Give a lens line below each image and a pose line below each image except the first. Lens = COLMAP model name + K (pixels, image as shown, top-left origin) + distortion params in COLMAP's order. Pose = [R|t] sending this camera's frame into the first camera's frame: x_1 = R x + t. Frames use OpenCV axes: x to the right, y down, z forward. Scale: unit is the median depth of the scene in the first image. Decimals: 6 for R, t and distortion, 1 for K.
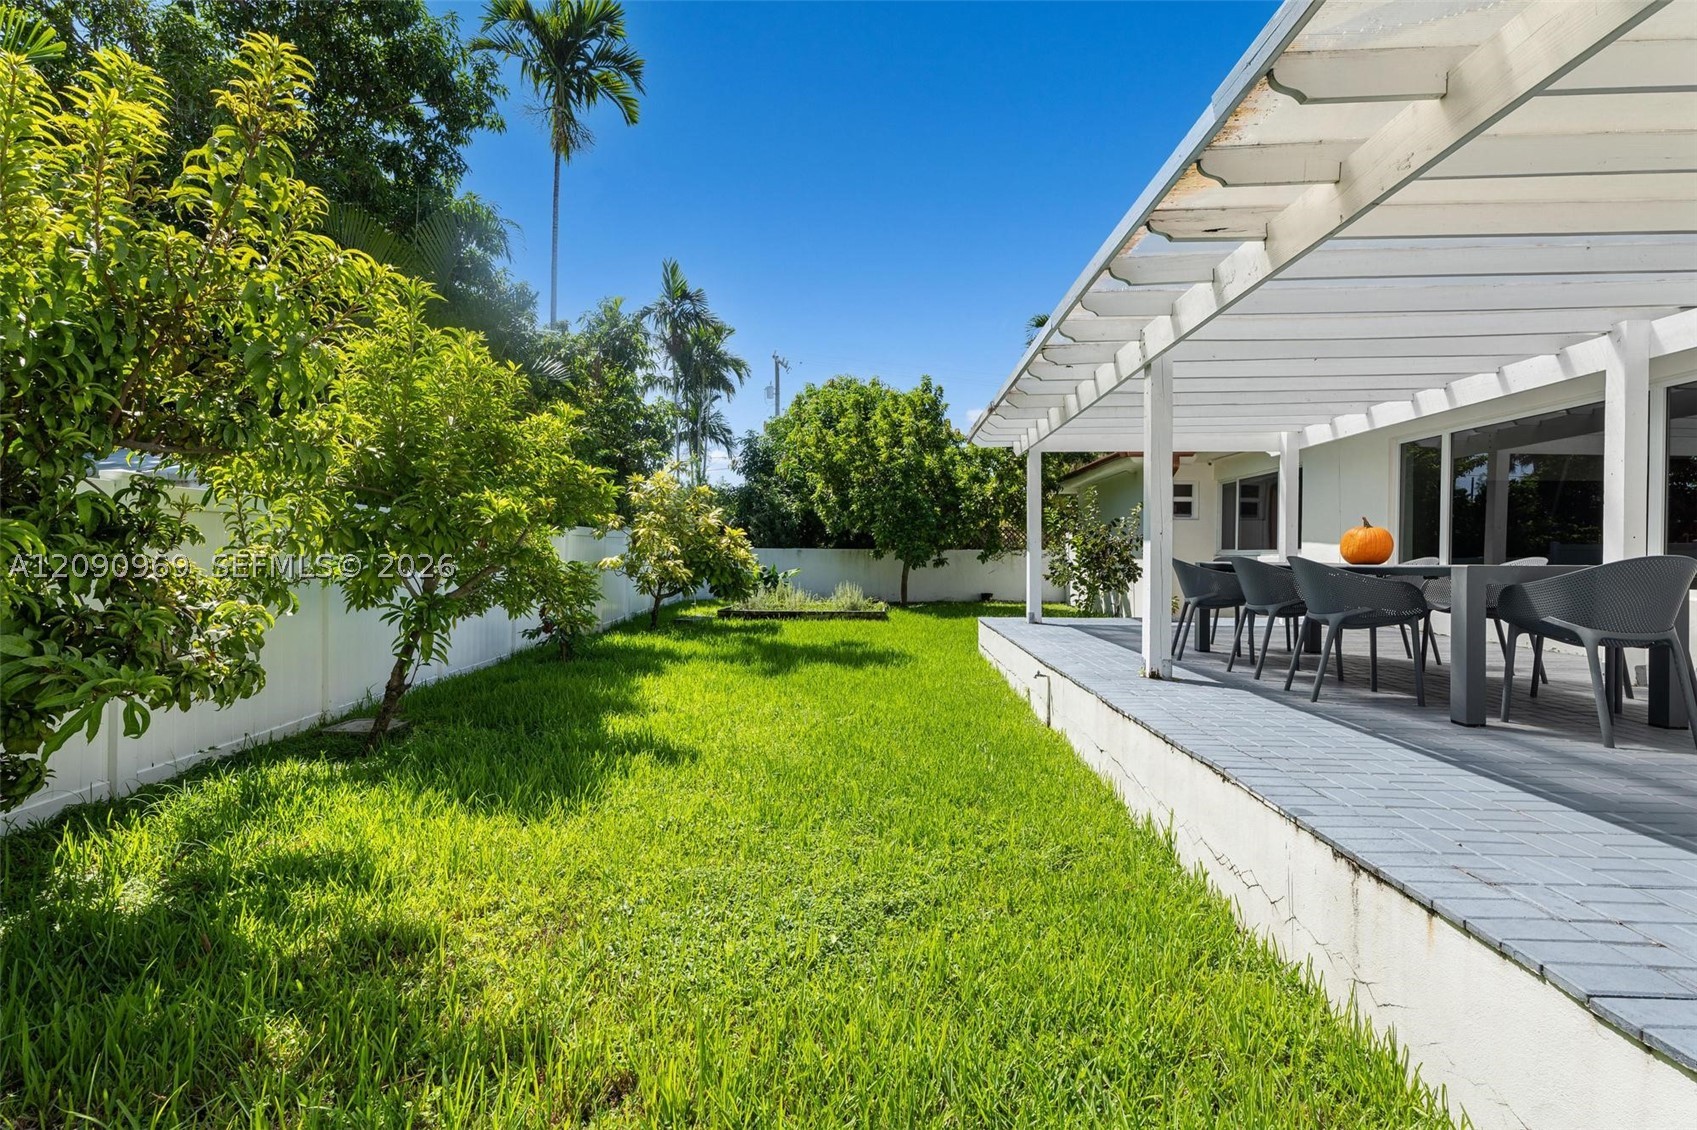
lens RADIAL K [[794.5, 0, 845.7], [0, 794.5, 561.9], [0, 0, 1]] dist [0.003438, -0.001430]
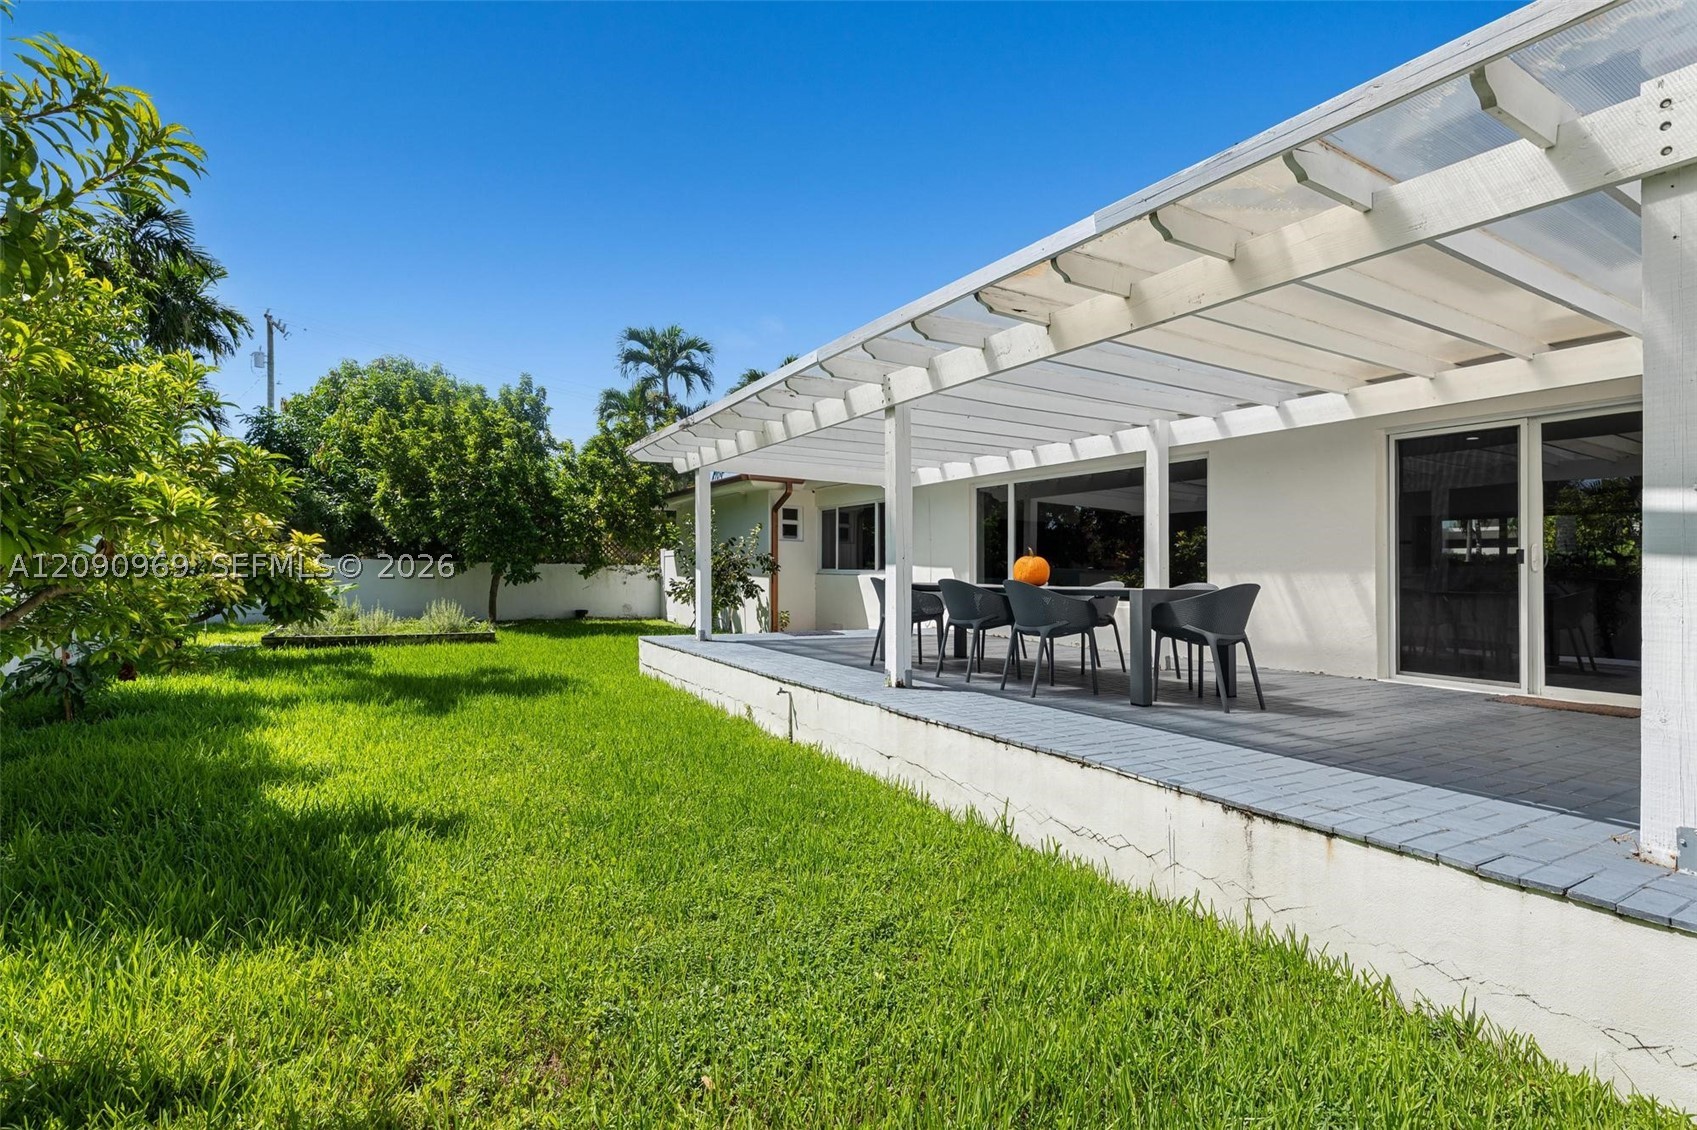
lens RADIAL K [[794.5, 0, 852.5], [0, 794.5, 568.9], [0, 0, 1]] dist [0.003438, -0.001430]
pose [[0.835798, 0.015027, 0.548832, -0.121545], [-0.010218, 0.999878, -0.011815, -0.002957], [-0.548942, 0.004267, 0.835849, 0.040682]]
